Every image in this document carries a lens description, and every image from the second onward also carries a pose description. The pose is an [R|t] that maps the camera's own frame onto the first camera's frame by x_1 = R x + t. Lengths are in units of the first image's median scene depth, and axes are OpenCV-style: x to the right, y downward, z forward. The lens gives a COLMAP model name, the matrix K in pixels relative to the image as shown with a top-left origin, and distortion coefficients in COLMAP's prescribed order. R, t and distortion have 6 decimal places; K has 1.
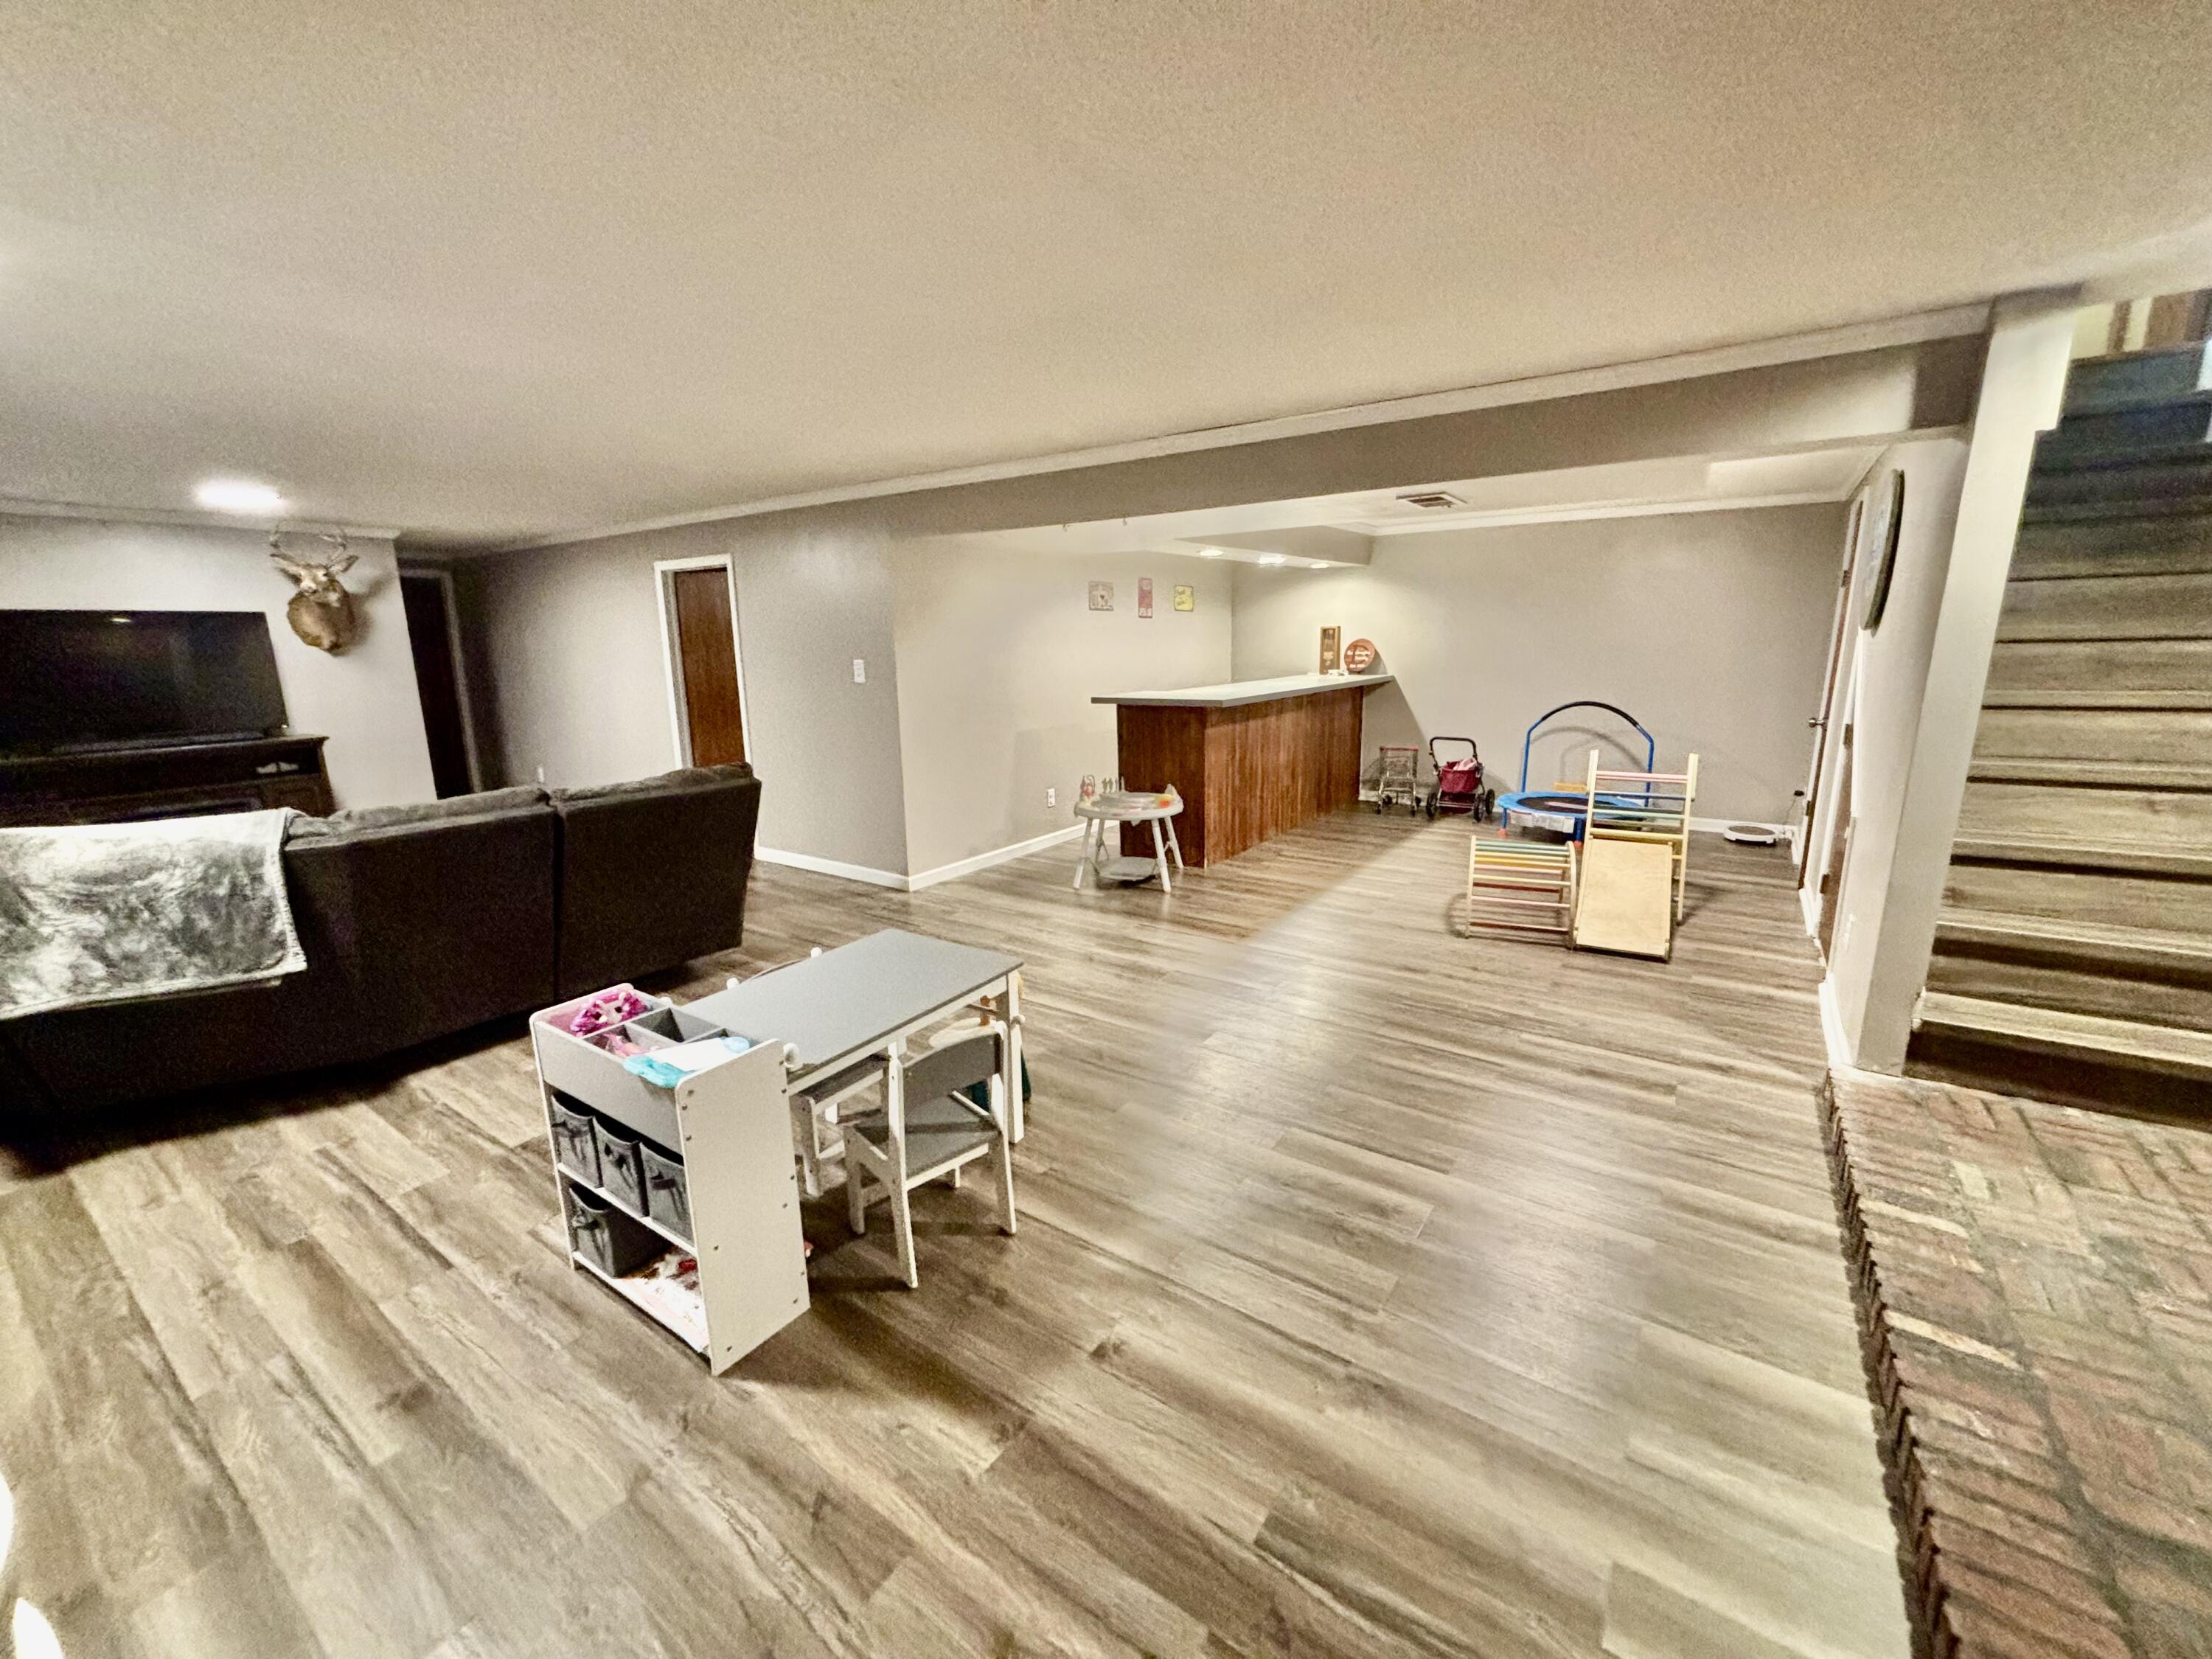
lens RADIAL K [[890.9, 0, 1108.6], [0, 890.9, 827.8], [0, 0, 1]] dist [0.001875, -0.000209]
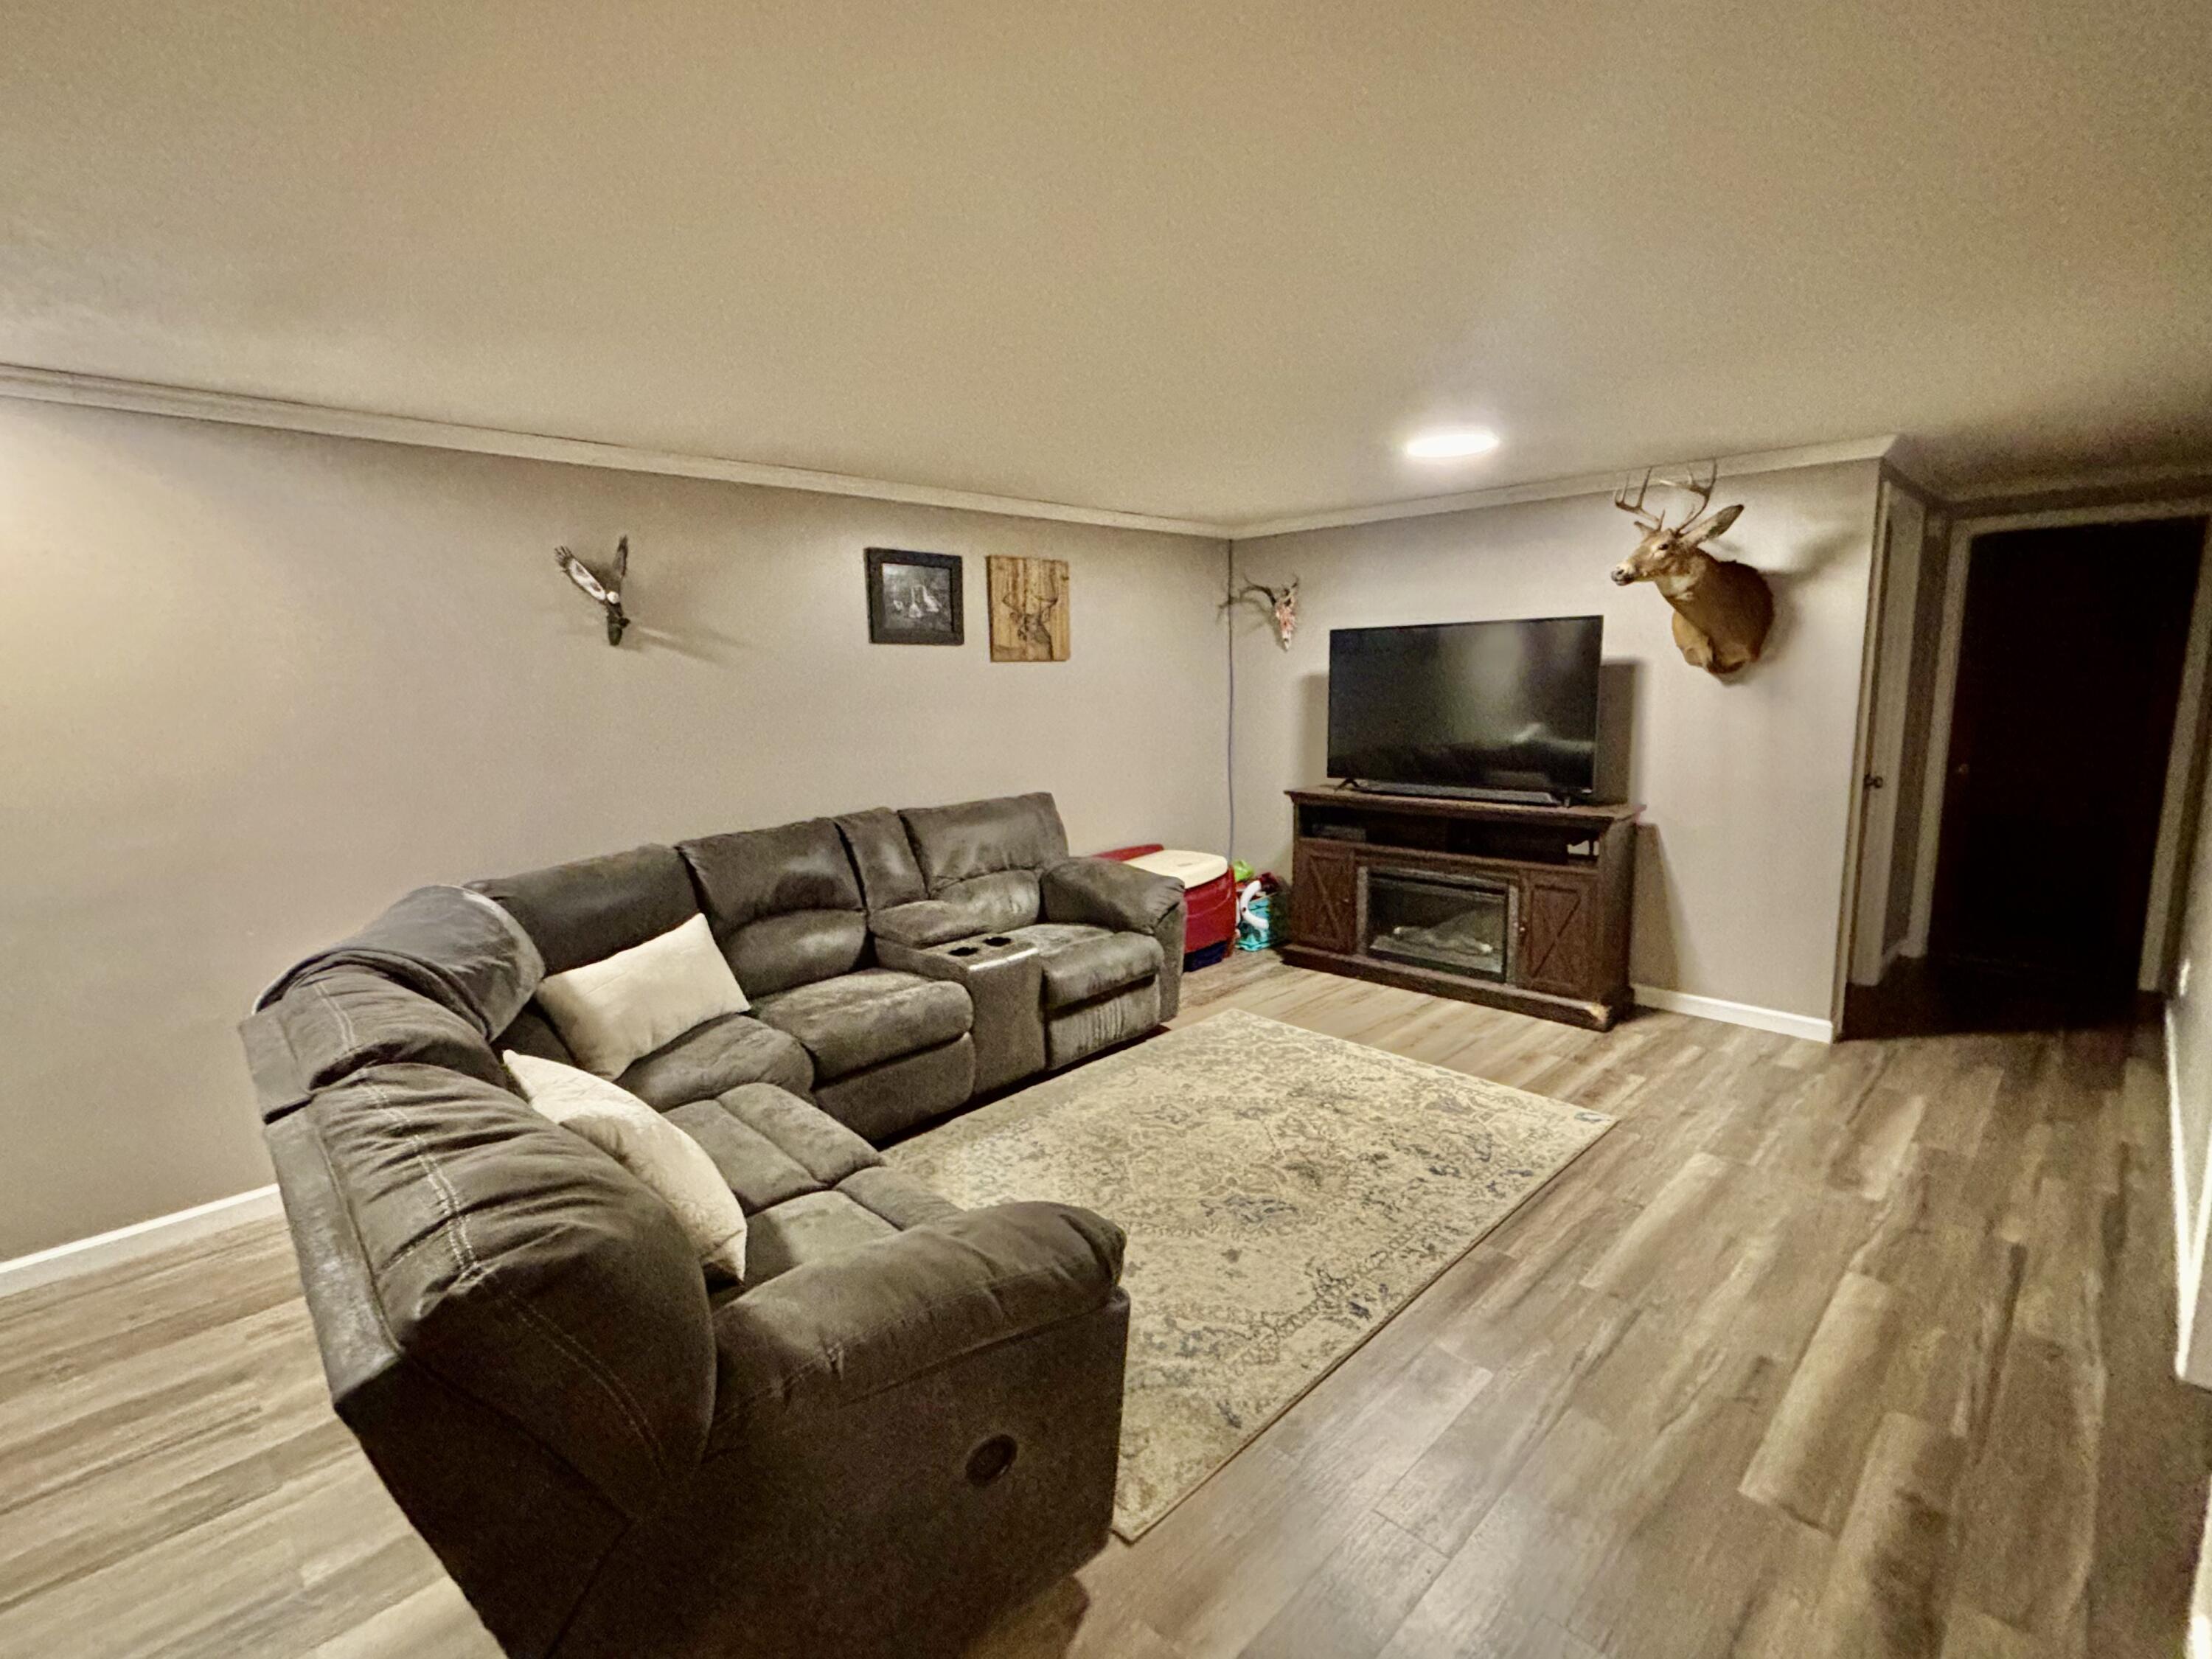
lens RADIAL K [[1003.3, 0, 1109.6], [0, 1003.3, 816.2], [0, 0, 1]] dist [-0.001004, -0.000106]
pose [[-0.191093, 0.165823, -0.967464, -0.128992], [-0.174142, 0.964264, 0.199671, -0.162095], [0.966001, 0.206632, -0.155387, 0.698491]]
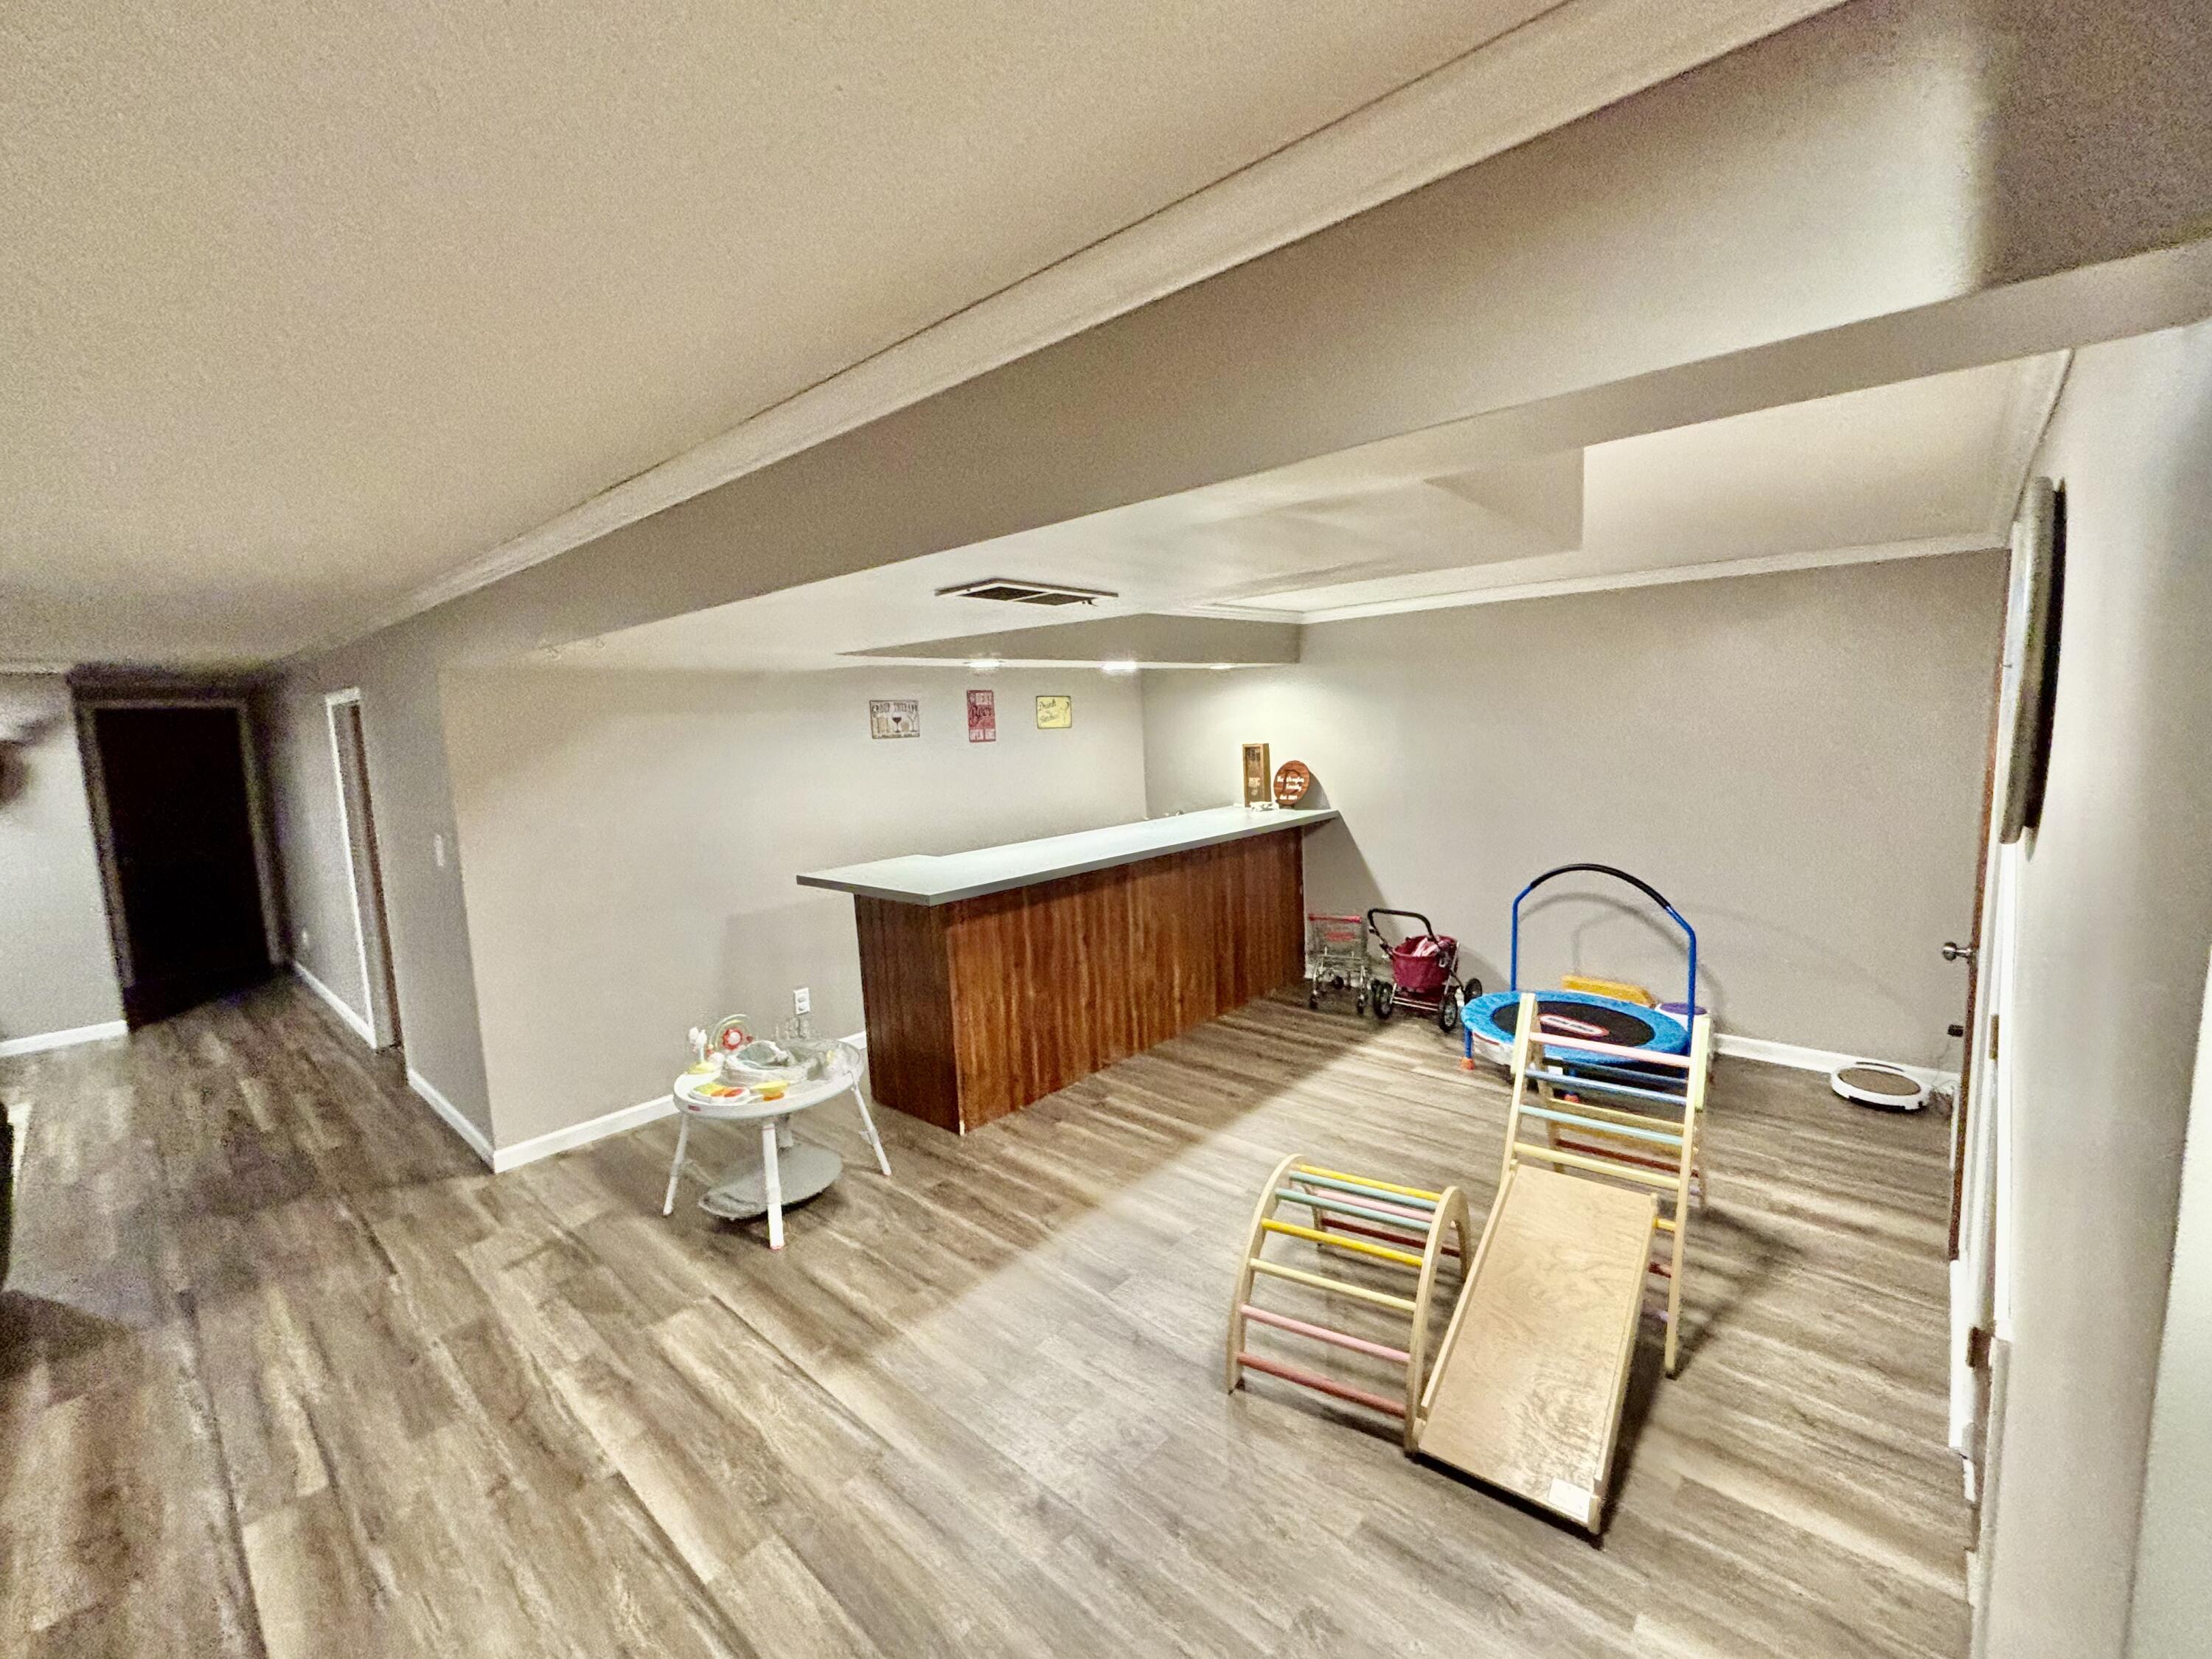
lens RADIAL K [[923.8, 0, 1104.7], [0, 923.8, 826.1], [0, 0, 1]] dist [0.002892, 0.000873]
pose [[0.991407, -0.008079, -0.130560, 0.269130], [-0.003340, 0.996202, -0.087008, -0.108687], [0.130767, 0.086696, 0.987615, 0.280008]]
